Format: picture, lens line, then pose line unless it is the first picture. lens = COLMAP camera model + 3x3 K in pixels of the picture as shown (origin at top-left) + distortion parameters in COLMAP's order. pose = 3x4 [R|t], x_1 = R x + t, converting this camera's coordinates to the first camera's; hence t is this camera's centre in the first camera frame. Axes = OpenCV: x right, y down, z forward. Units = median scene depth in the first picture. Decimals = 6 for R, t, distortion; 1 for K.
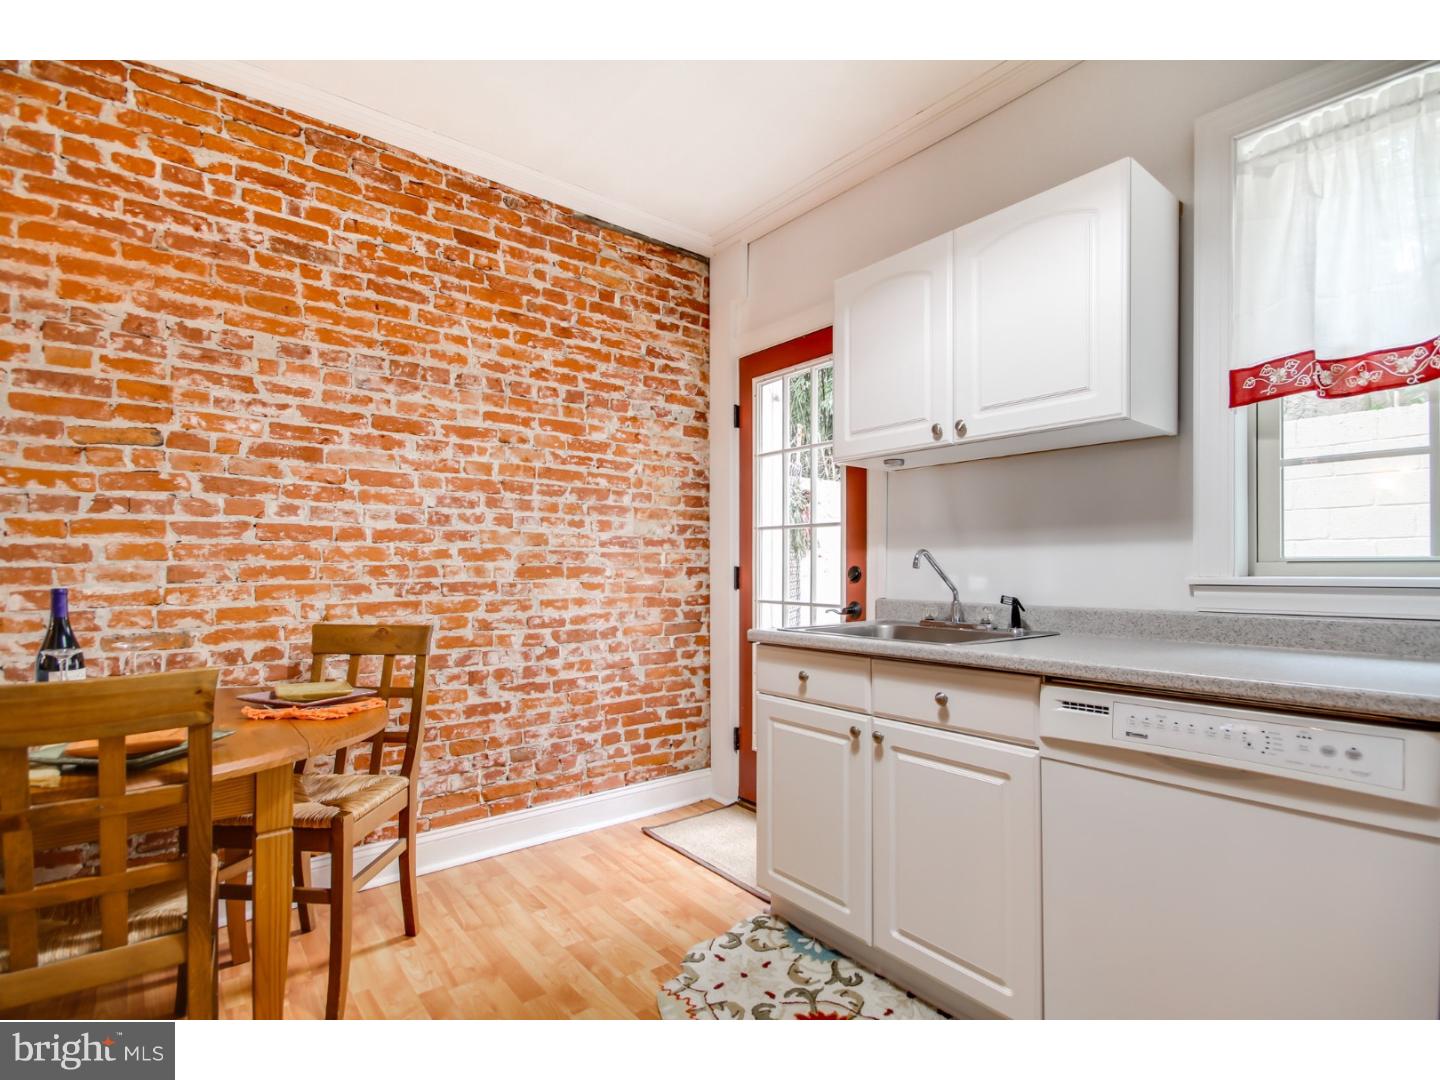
lens RADIAL K [[702.0, 0, 739.1], [0, 702.0, 565.2], [0, 0, 1]] dist [0.001734, -0.001047]
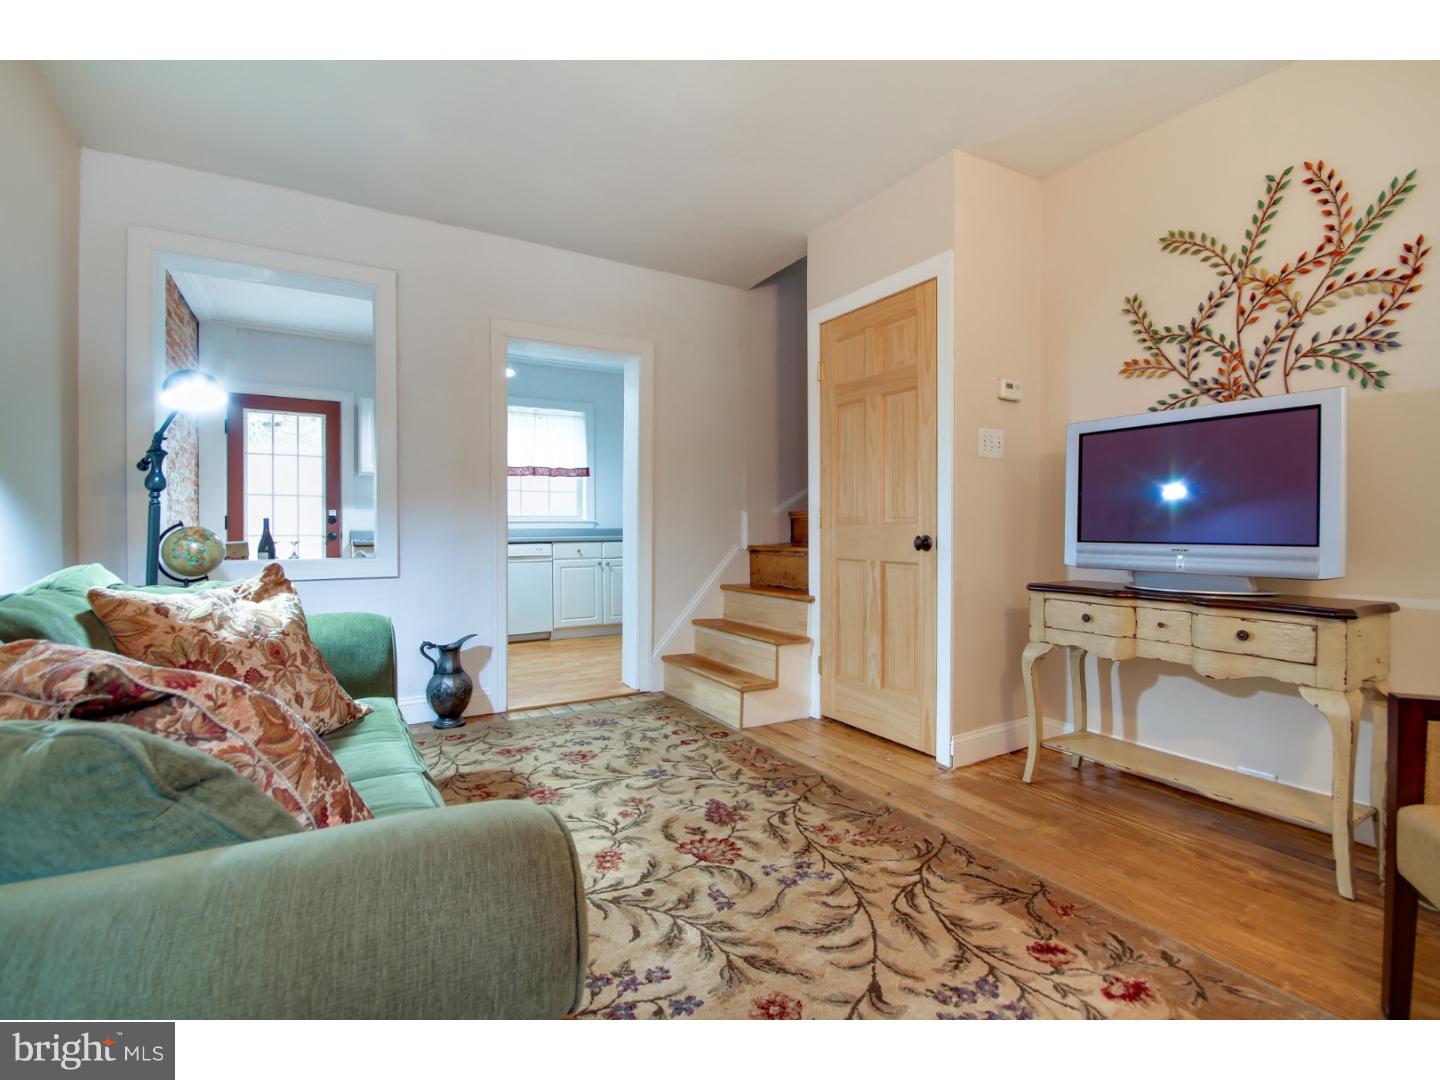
lens RADIAL K [[674.5, 0, 725.0], [0, 674.5, 534.6], [0, 0, 1]] dist [-0.002953, -0.000125]
pose [[0.145369, -0.009159, 0.989335, -1.821996], [0.000301, 0.999958, 0.009213, 0.041961], [-0.989377, -0.001041, 0.145366, -0.531691]]
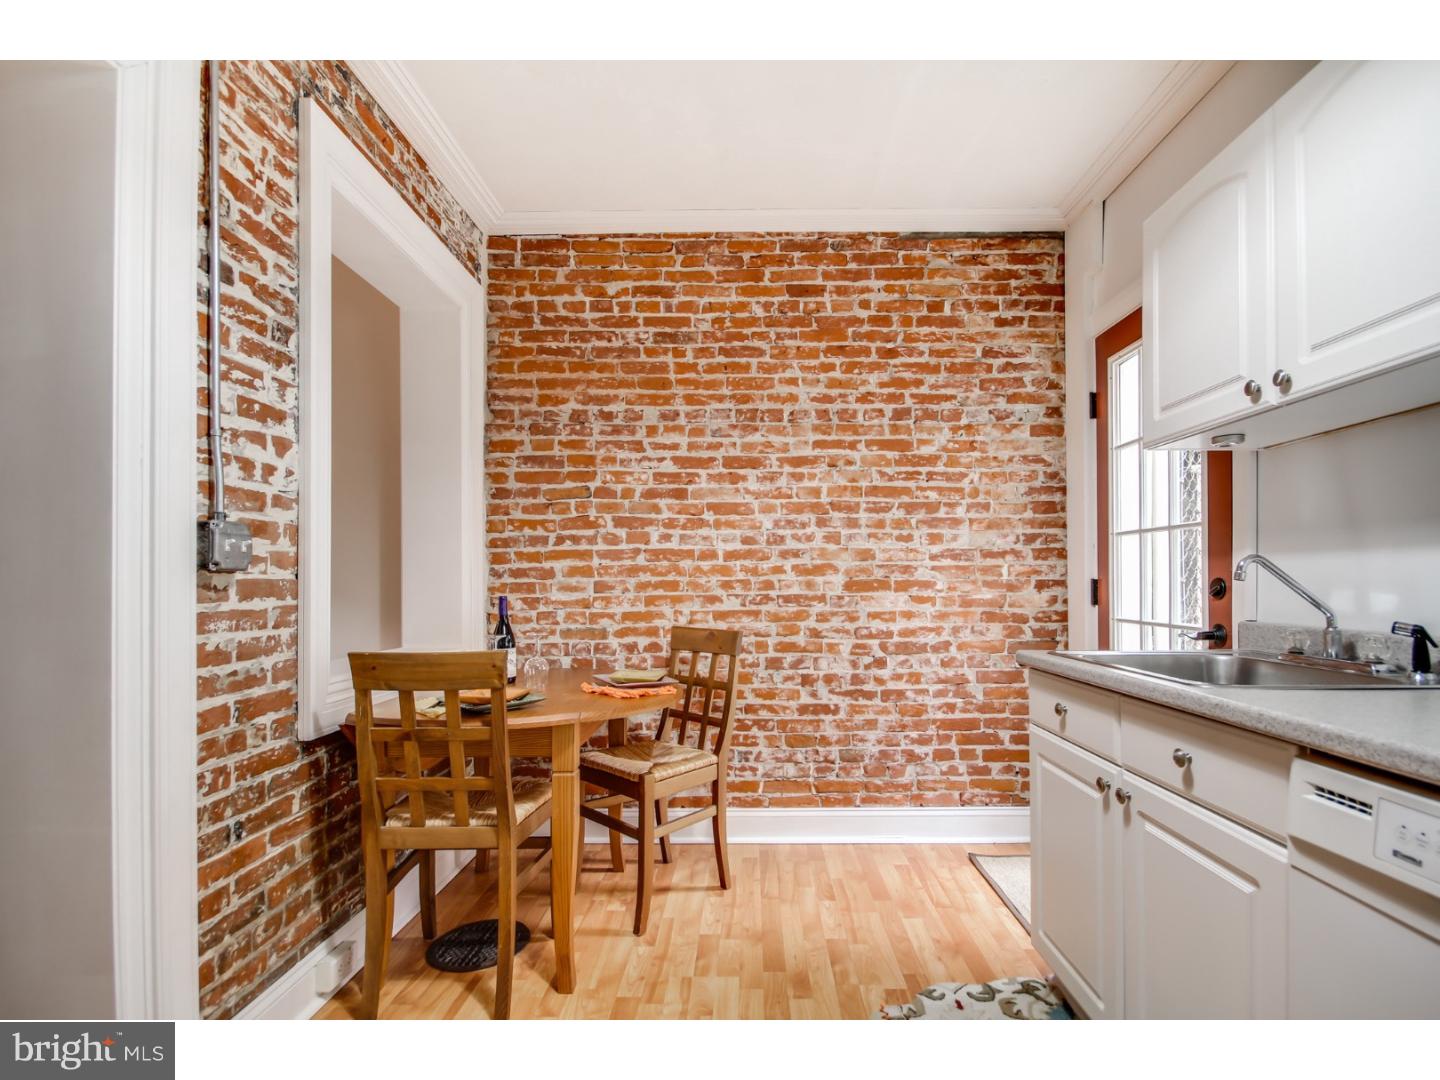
lens RADIAL K [[686.6, 0, 752.5], [0, 686.6, 575.9], [0, 0, 1]] dist [-0.000772, 0.000072]
pose [[0.774041, -0.008699, -0.633076, 0.260553], [0.006396, 0.999962, -0.005920, 0.000388], [0.633104, 0.000533, 0.774067, 0.102004]]
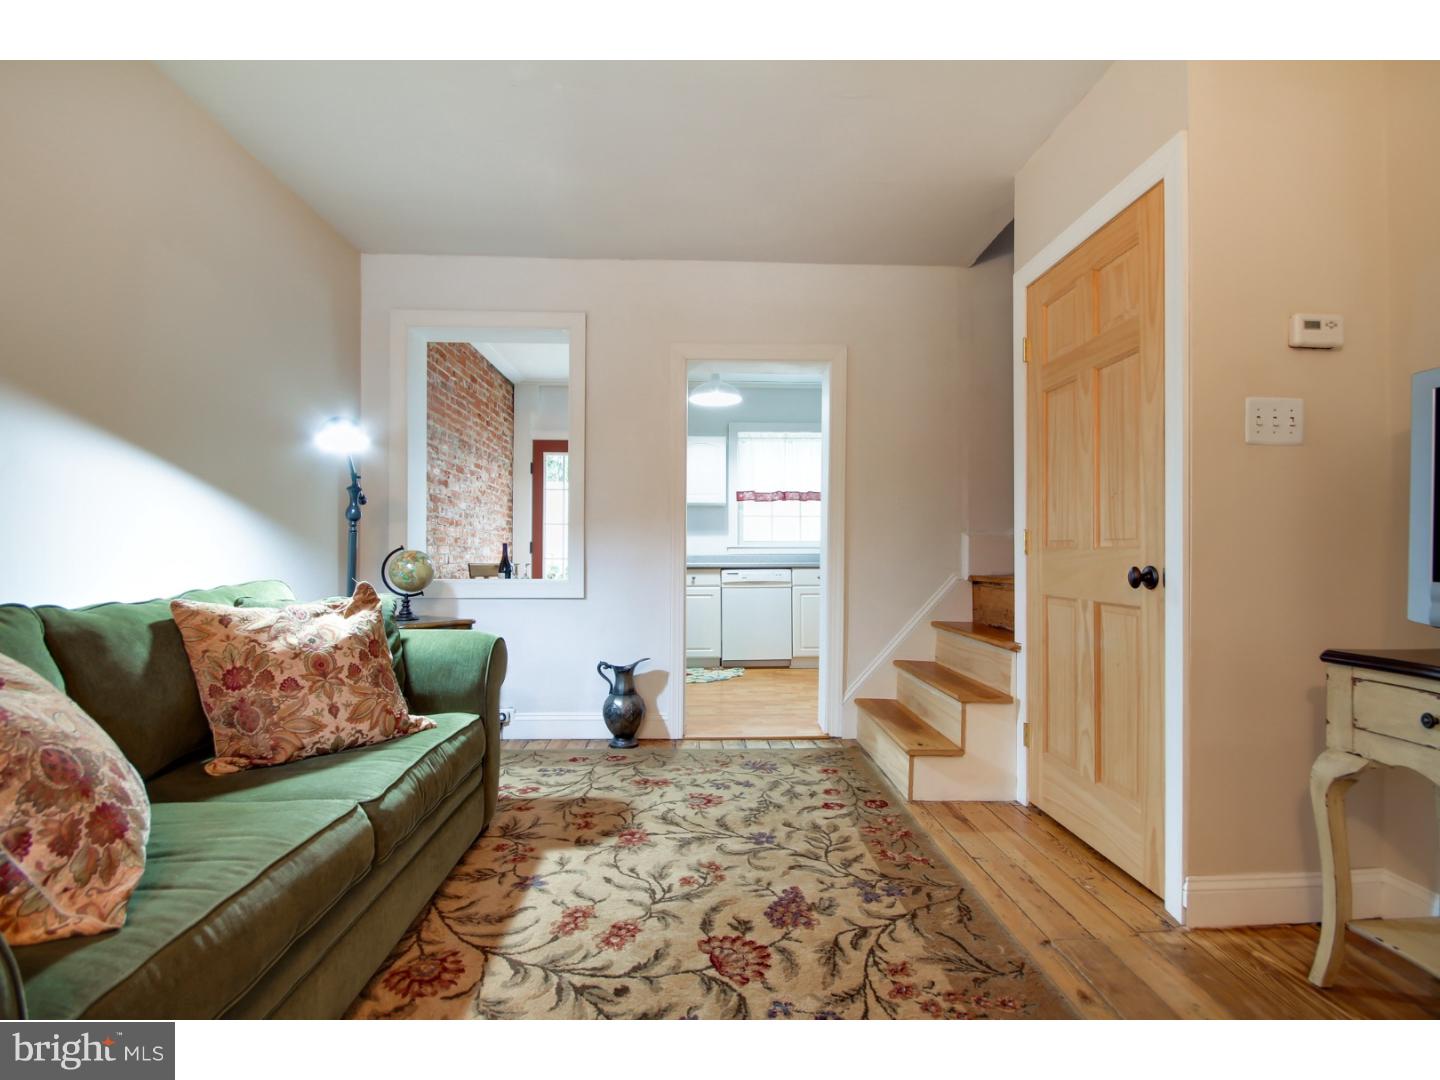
lens RADIAL K [[668.4, 0, 717.9], [0, 668.4, 550.6], [0, 0, 1]] dist [0.016045, -0.013694]
pose [[0.606576, 0.006504, 0.794999, -1.550146], [-0.004887, 0.999978, -0.004452, 0.042308], [-0.795010, -0.001185, 0.606595, -0.774352]]
